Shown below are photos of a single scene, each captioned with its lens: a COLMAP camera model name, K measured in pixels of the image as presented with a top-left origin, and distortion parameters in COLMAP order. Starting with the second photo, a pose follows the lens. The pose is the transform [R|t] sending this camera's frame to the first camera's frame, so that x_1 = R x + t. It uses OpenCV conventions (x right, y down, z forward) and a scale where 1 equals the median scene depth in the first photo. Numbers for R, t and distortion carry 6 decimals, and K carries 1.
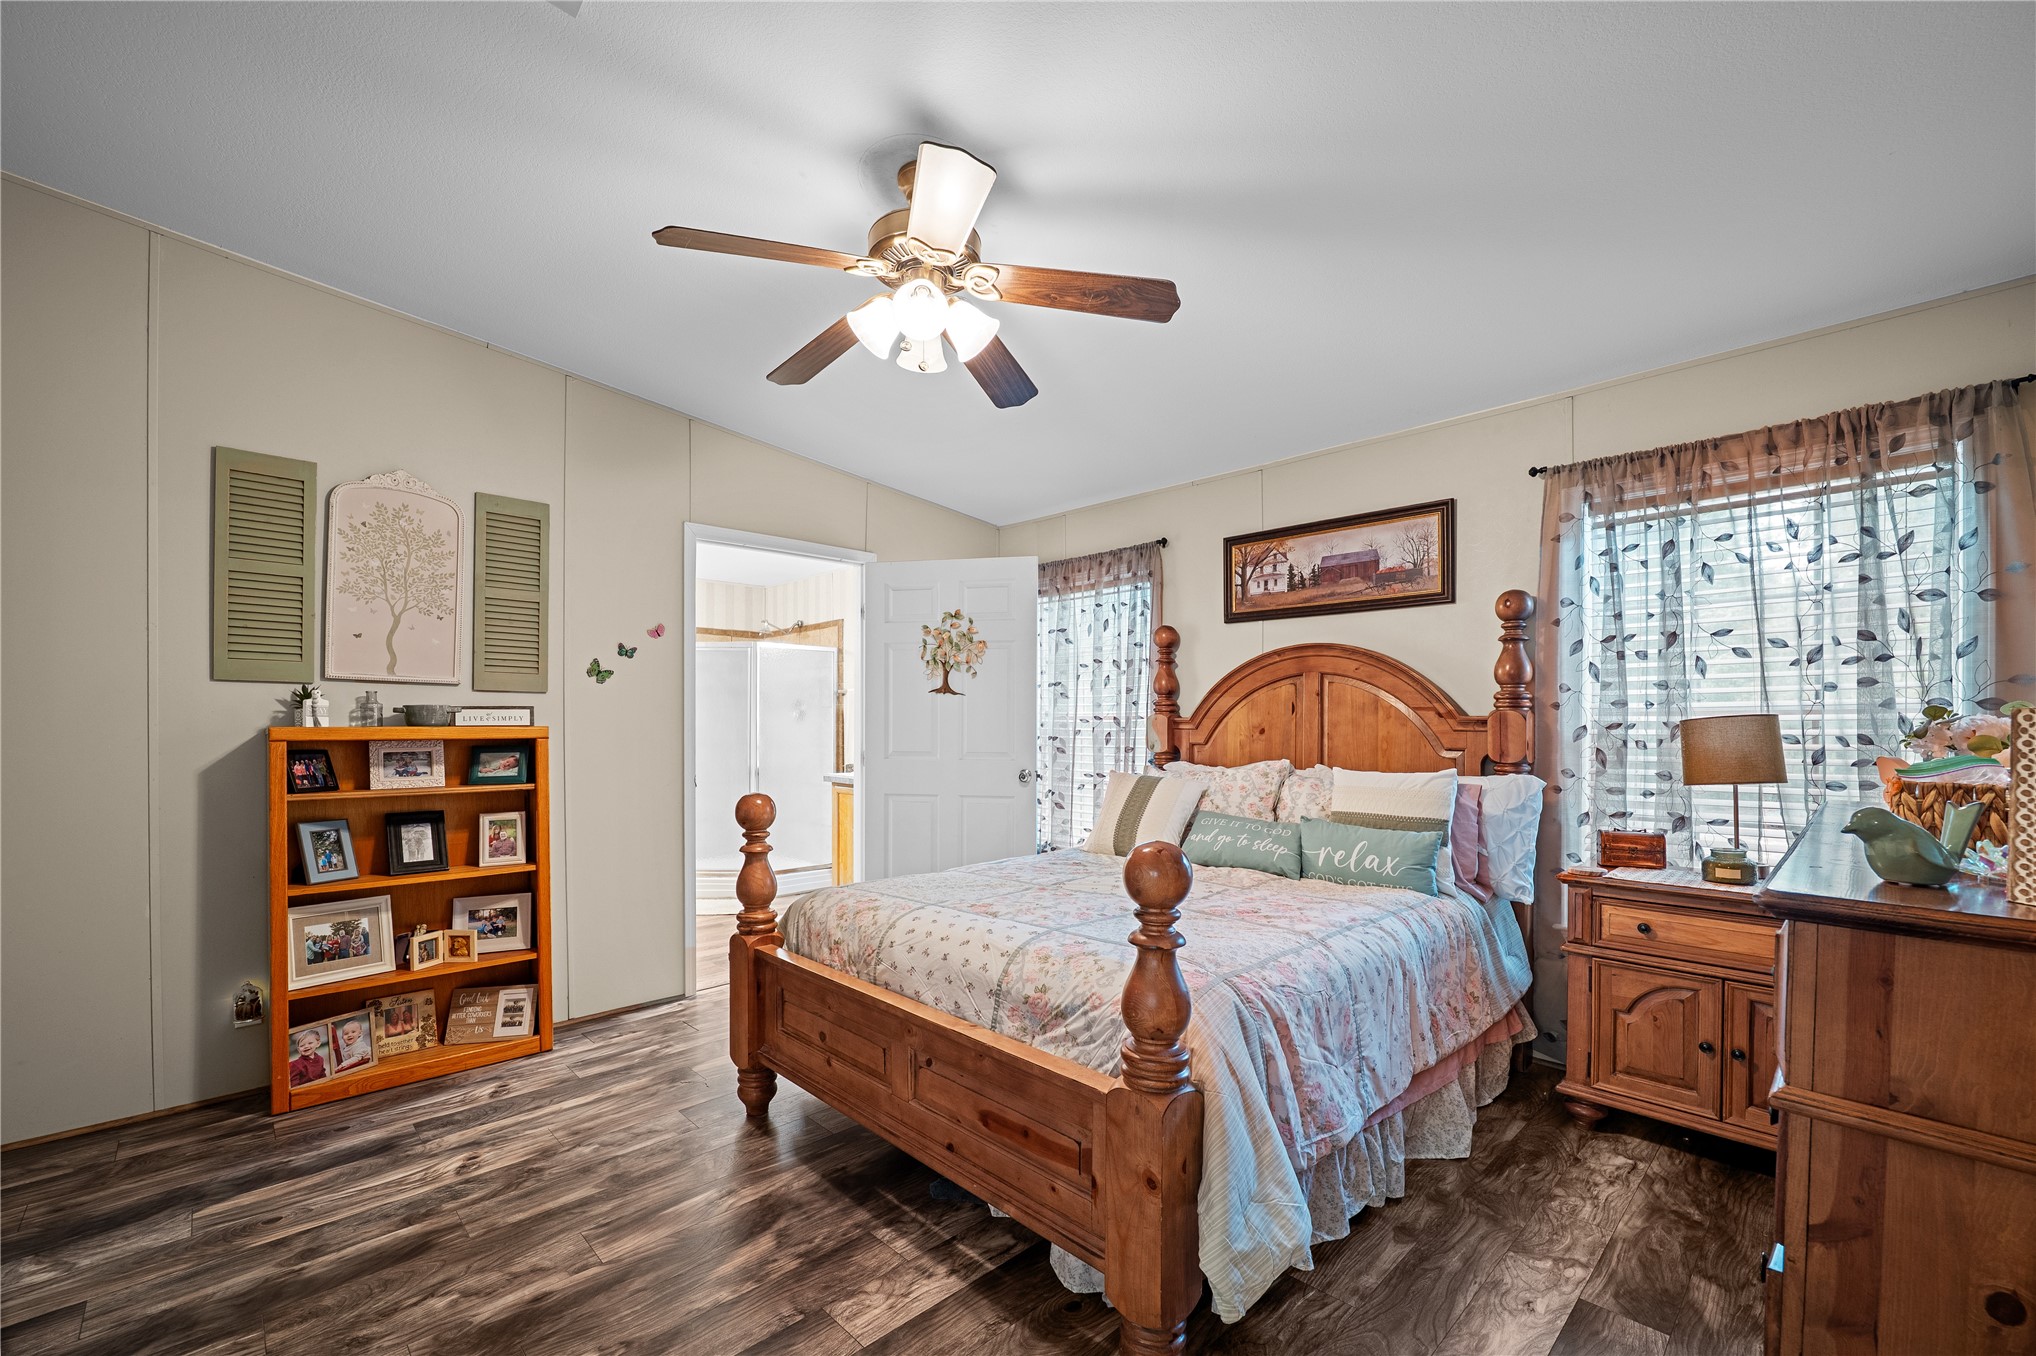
lens RADIAL K [[845.7, 0, 1018.6], [0, 845.7, 718.7], [0, 0, 1]] dist [-0.001875, -0.000097]
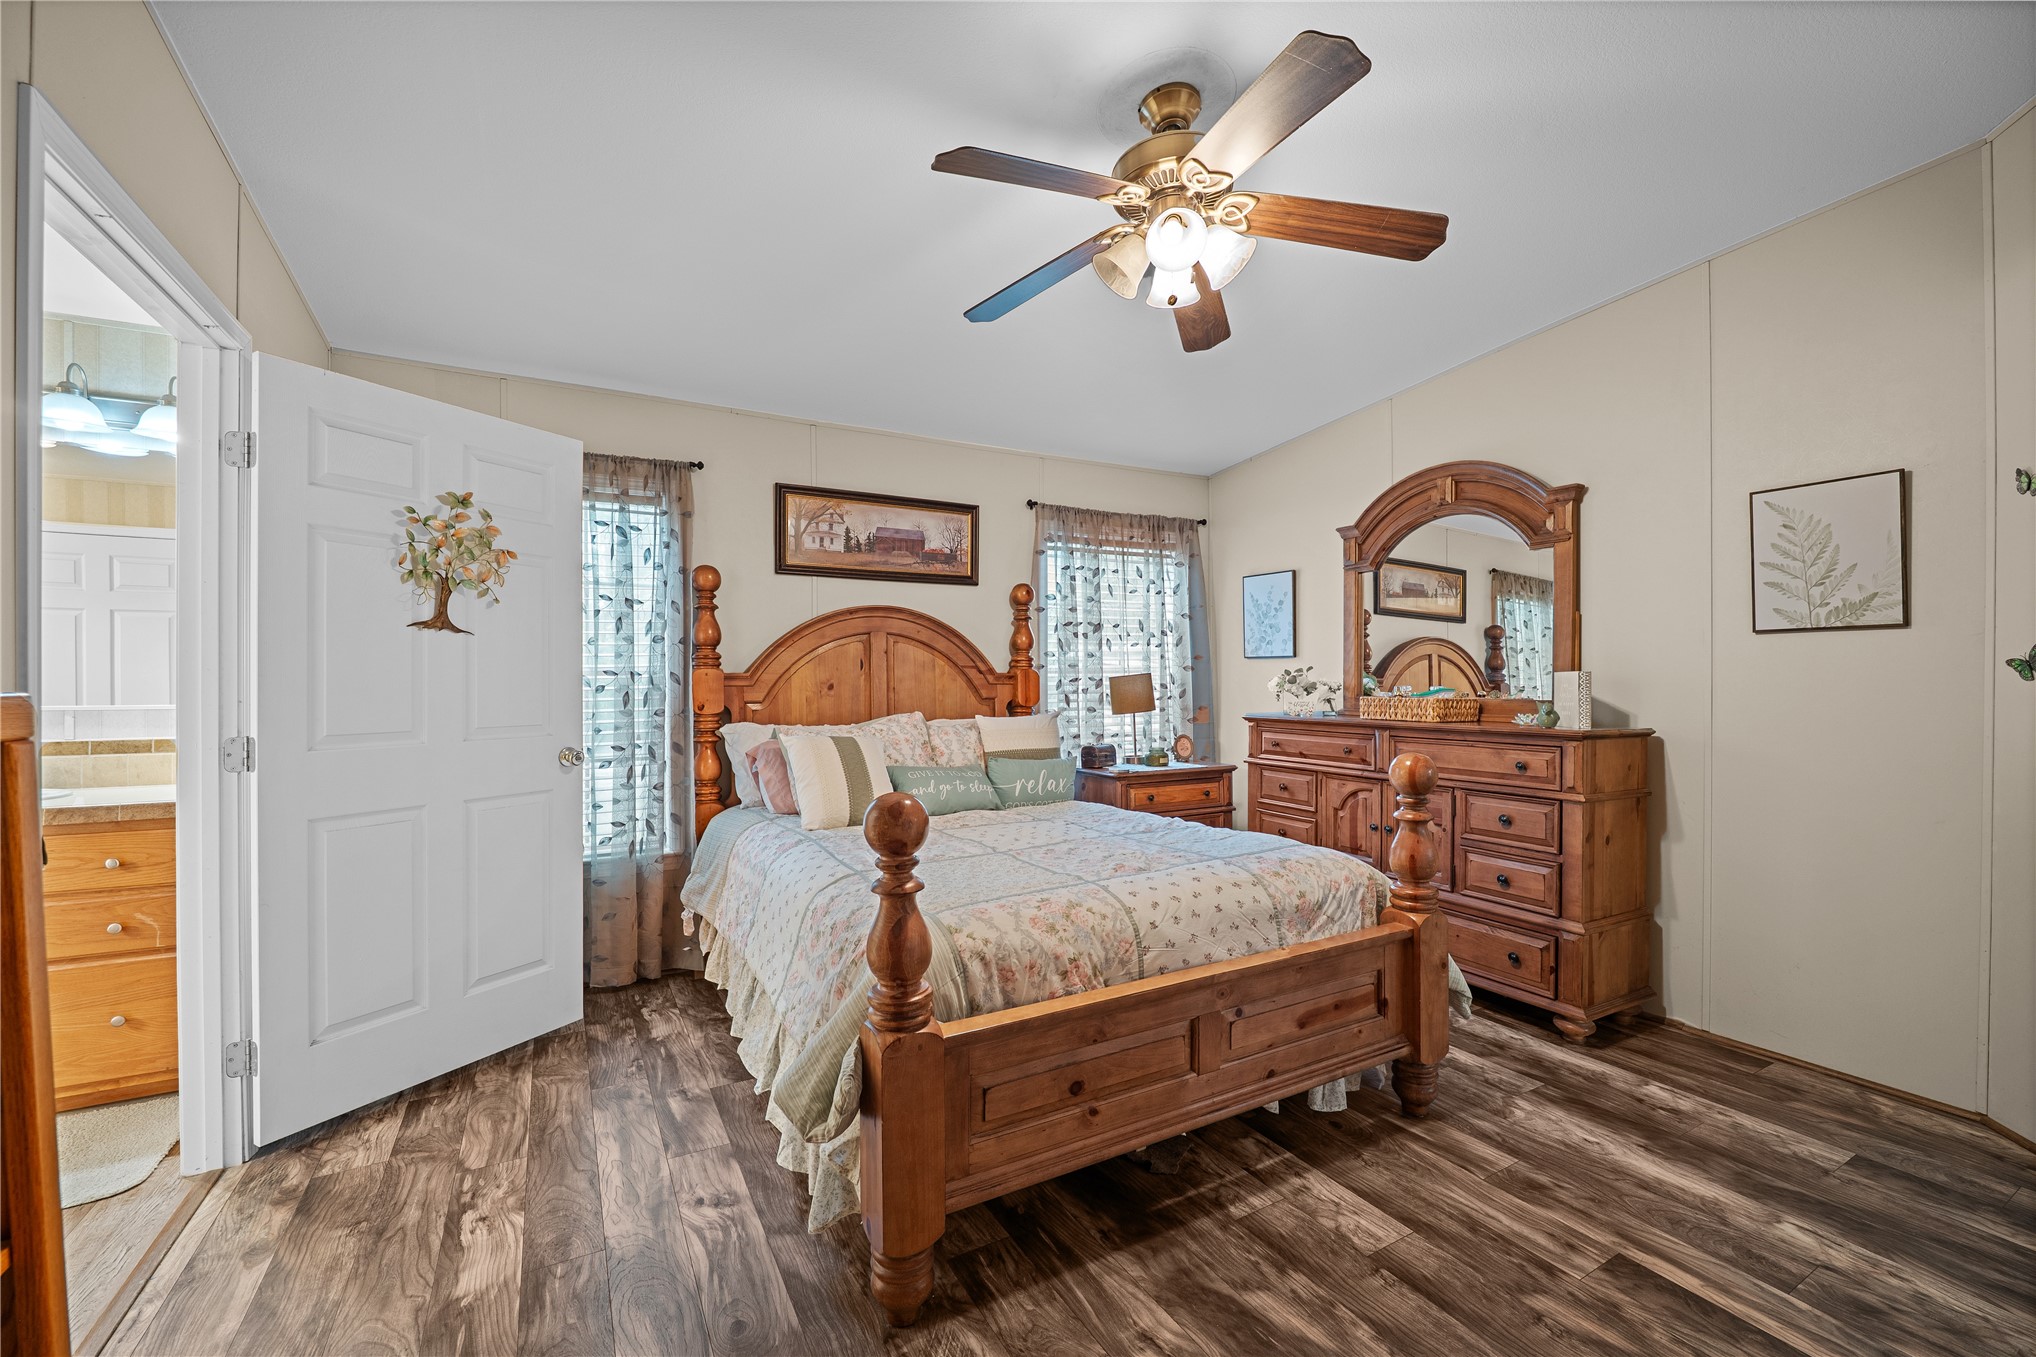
lens RADIAL K [[818.2, 0, 1011.5], [0, 818.2, 675.5], [0, 0, 1]] dist [-0.006319, -0.000079]
pose [[0.265764, 0.002172, 0.964036, -0.662977], [0.000494, 0.999997, -0.002390, 0.003919], [-0.964038, 0.001111, 0.265762, 0.594329]]
